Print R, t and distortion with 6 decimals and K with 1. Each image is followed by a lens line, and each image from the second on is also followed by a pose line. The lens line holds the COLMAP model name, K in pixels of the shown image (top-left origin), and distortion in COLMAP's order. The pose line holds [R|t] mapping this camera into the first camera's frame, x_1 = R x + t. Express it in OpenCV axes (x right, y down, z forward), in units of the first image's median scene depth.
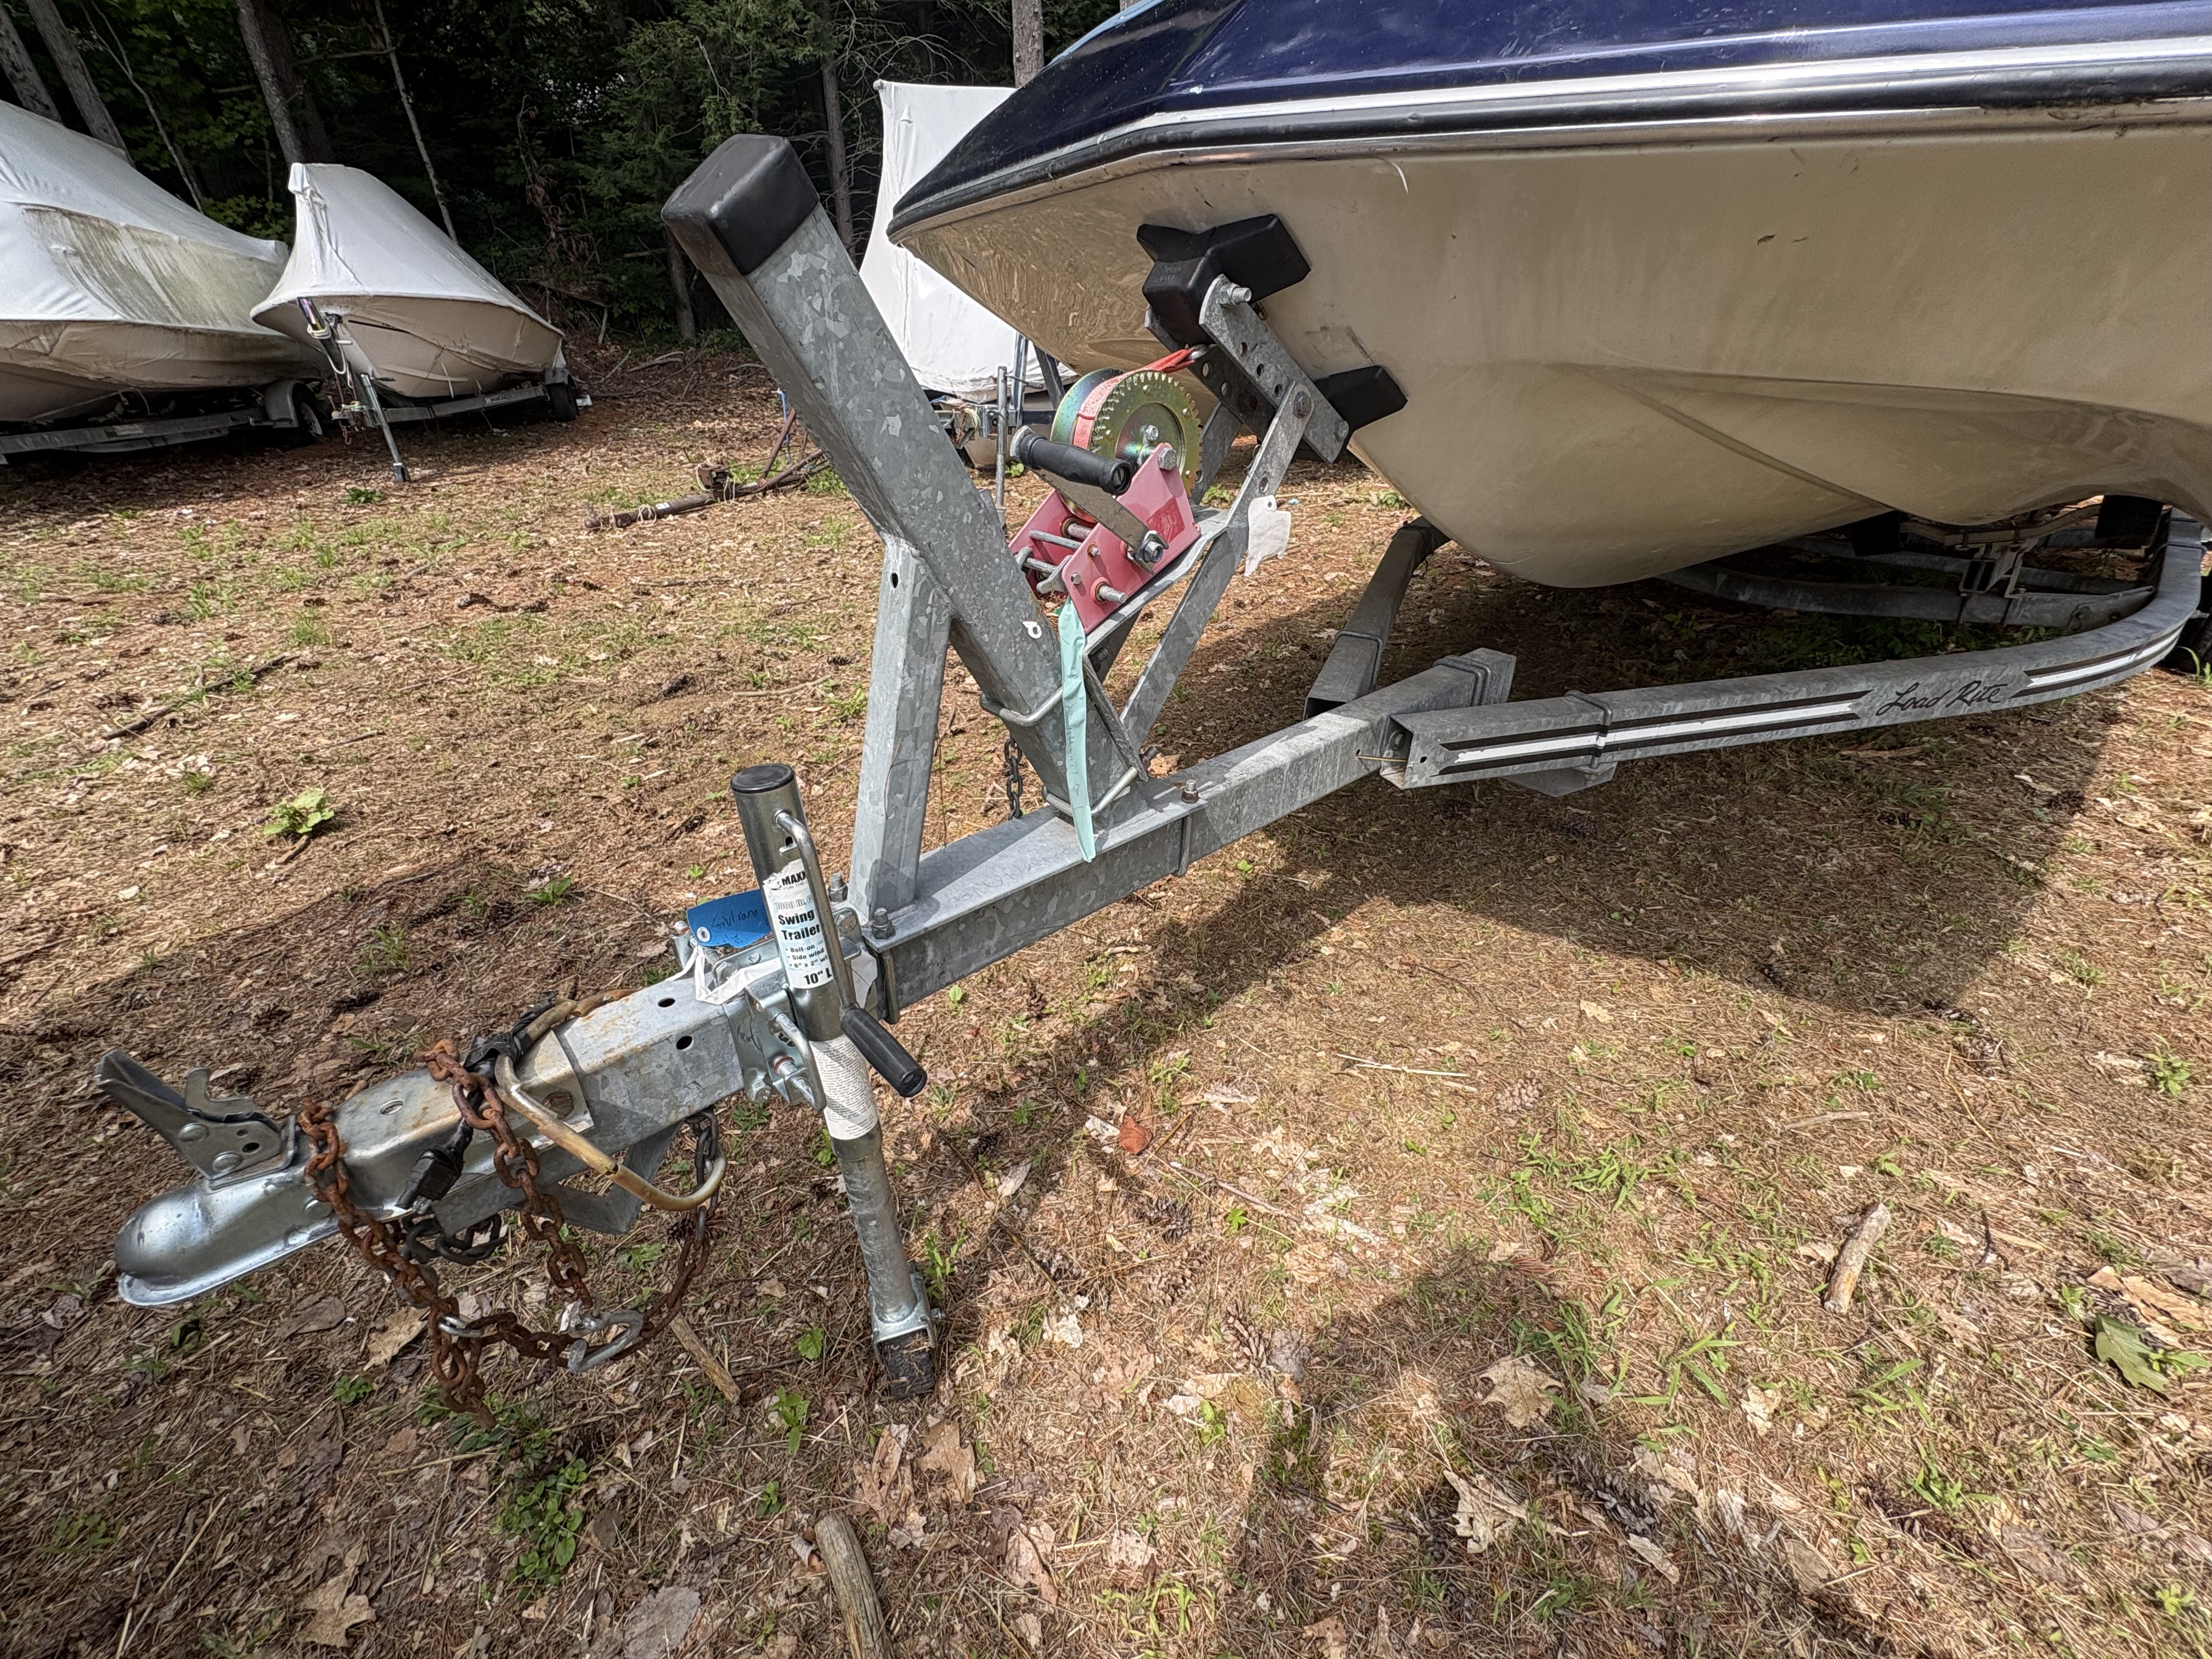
lens RADIAL K [[900.6, 0, 1107.8], [0, 900.6, 841.5], [0, 0, 1]] dist [-0.003065, 0.000388]
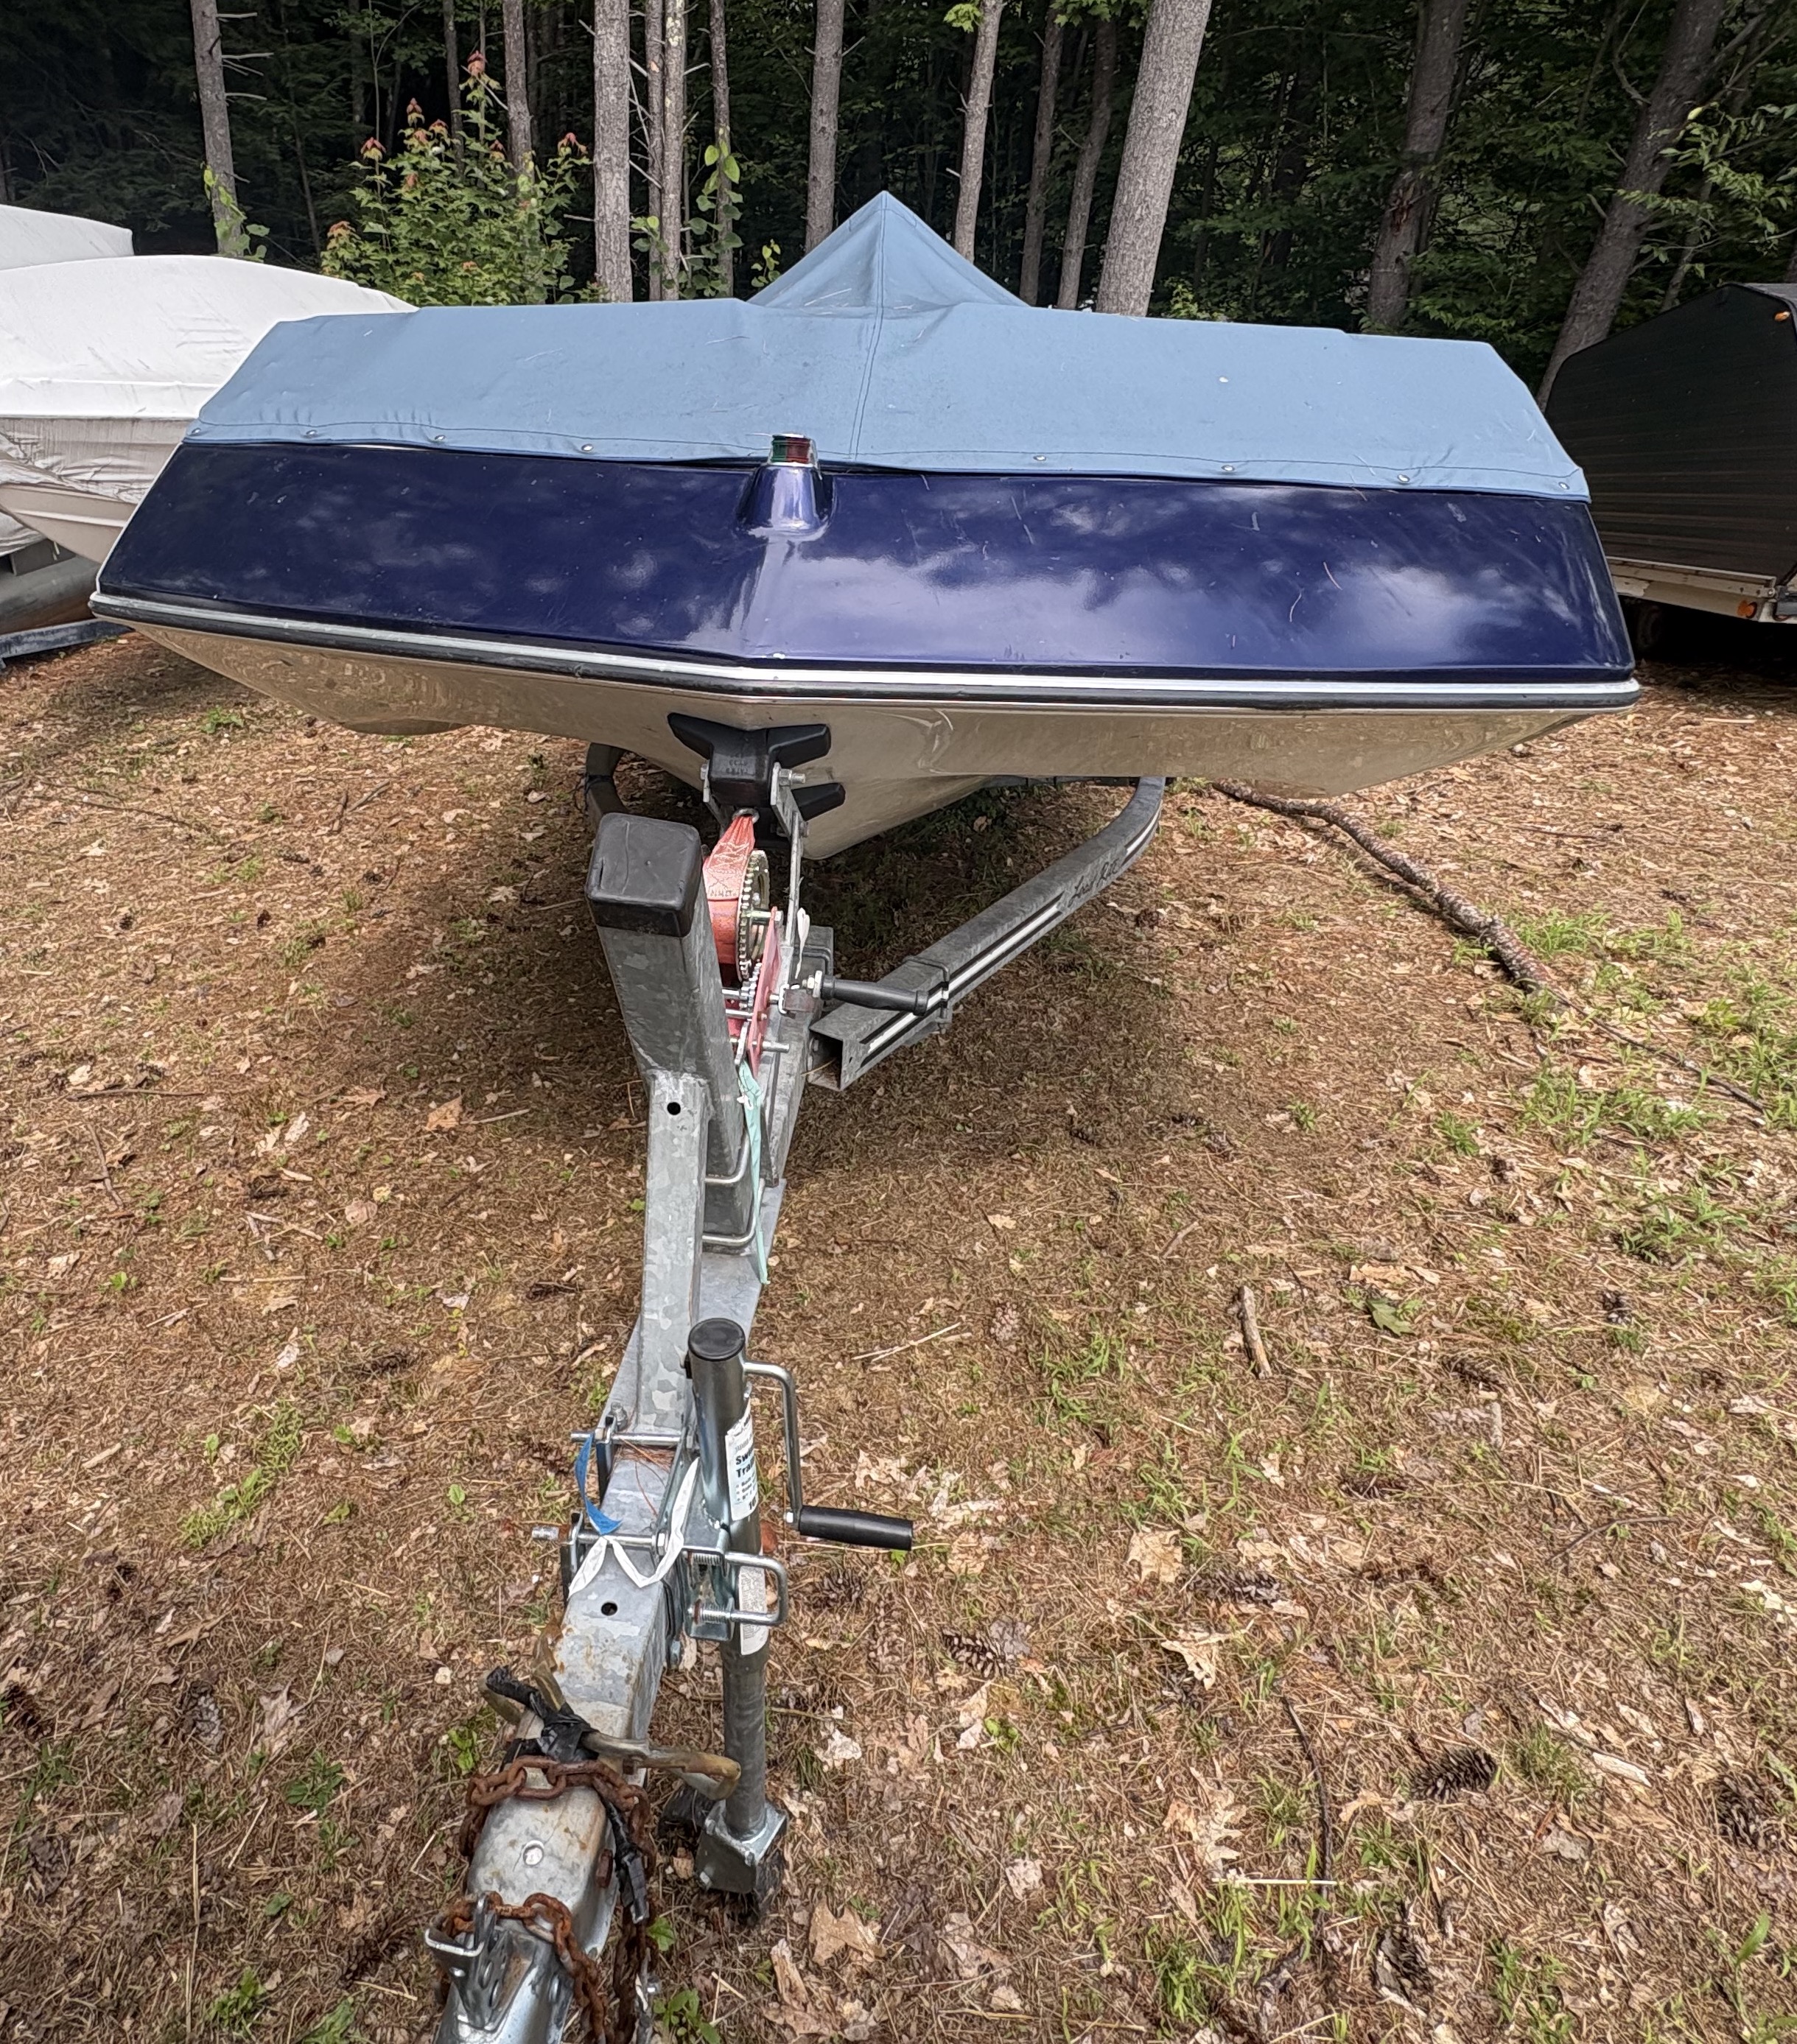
lens RADIAL K [[1075.5, 0, 900.1], [0, 1075.5, 970.9], [0, 0, 1]] dist [-0.000137, -0.001144]
pose [[0.778096, -0.230818, 0.584200, -0.478953], [0.294664, 0.955484, -0.014950, -0.226706], [-0.554742, 0.183776, 0.811472, -0.138568]]
